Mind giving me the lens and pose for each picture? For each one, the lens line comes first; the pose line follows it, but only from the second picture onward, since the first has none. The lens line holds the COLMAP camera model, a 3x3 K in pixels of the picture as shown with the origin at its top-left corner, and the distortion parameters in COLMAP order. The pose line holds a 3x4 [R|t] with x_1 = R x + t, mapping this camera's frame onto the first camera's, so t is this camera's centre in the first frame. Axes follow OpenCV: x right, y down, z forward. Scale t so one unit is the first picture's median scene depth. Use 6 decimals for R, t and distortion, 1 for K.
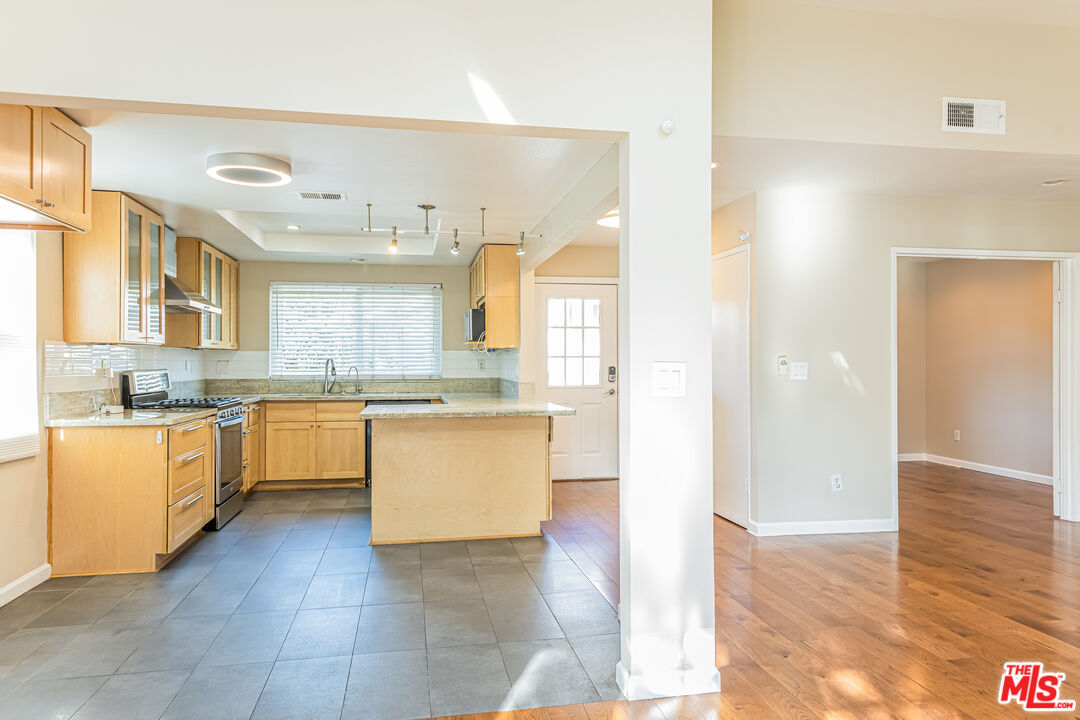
lens RADIAL K [[712.4, 0, 566.3], [0, 712.4, 359.9], [0, 0, 1]] dist [0.017578, -0.003583]
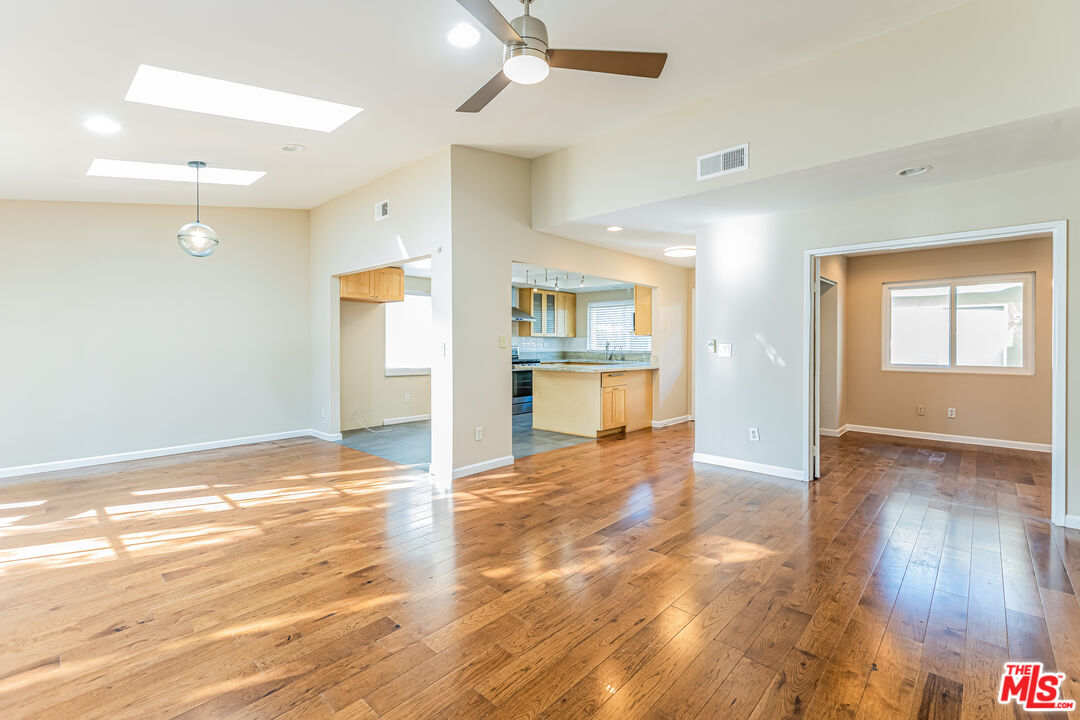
lens RADIAL K [[490.0, 0, 542.5], [0, 490.0, 344.2], [0, 0, 1]] dist [0.016440, -0.000114]
pose [[0.587368, 0.002648, -0.809316, 0.948205], [0.001989, 0.999987, 0.004716, -0.001446], [0.809318, -0.004380, 0.587355, 0.149338]]
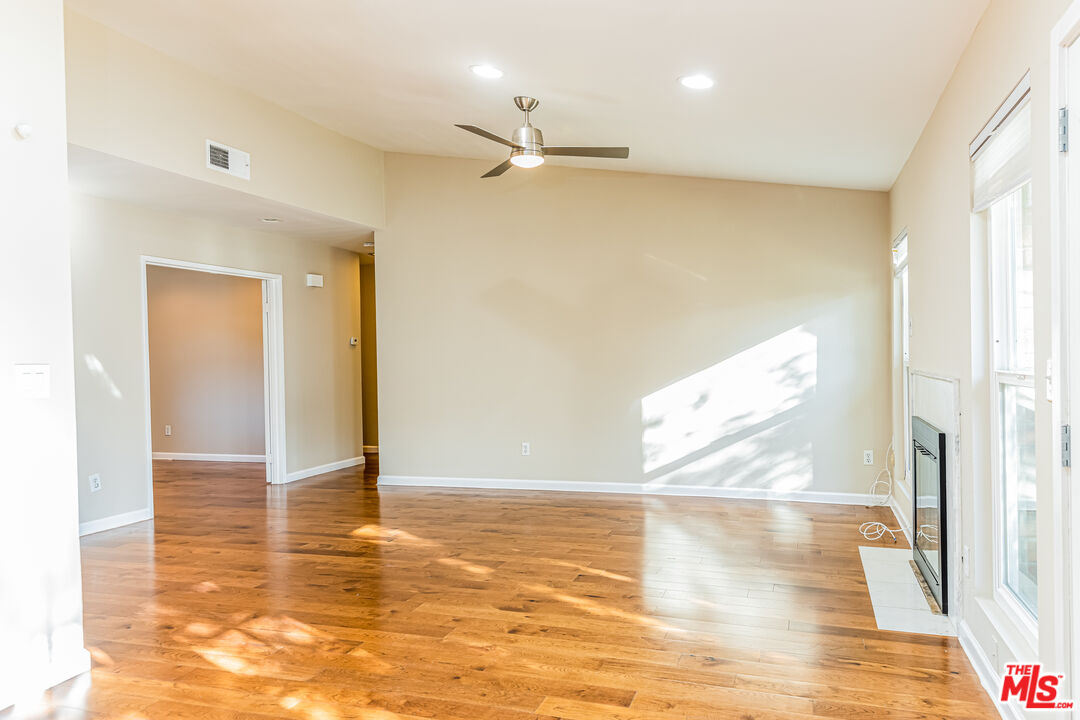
lens RADIAL K [[743.8, 0, 539.3], [0, 743.8, 360.4], [0, 0, 1]] dist [0.025664, -0.008997]
pose [[0.511149, -0.017119, 0.859322, -0.224369], [0.017988, 0.999796, 0.009217, 0.000279], [-0.859304, 0.010746, 0.511352, -0.091251]]
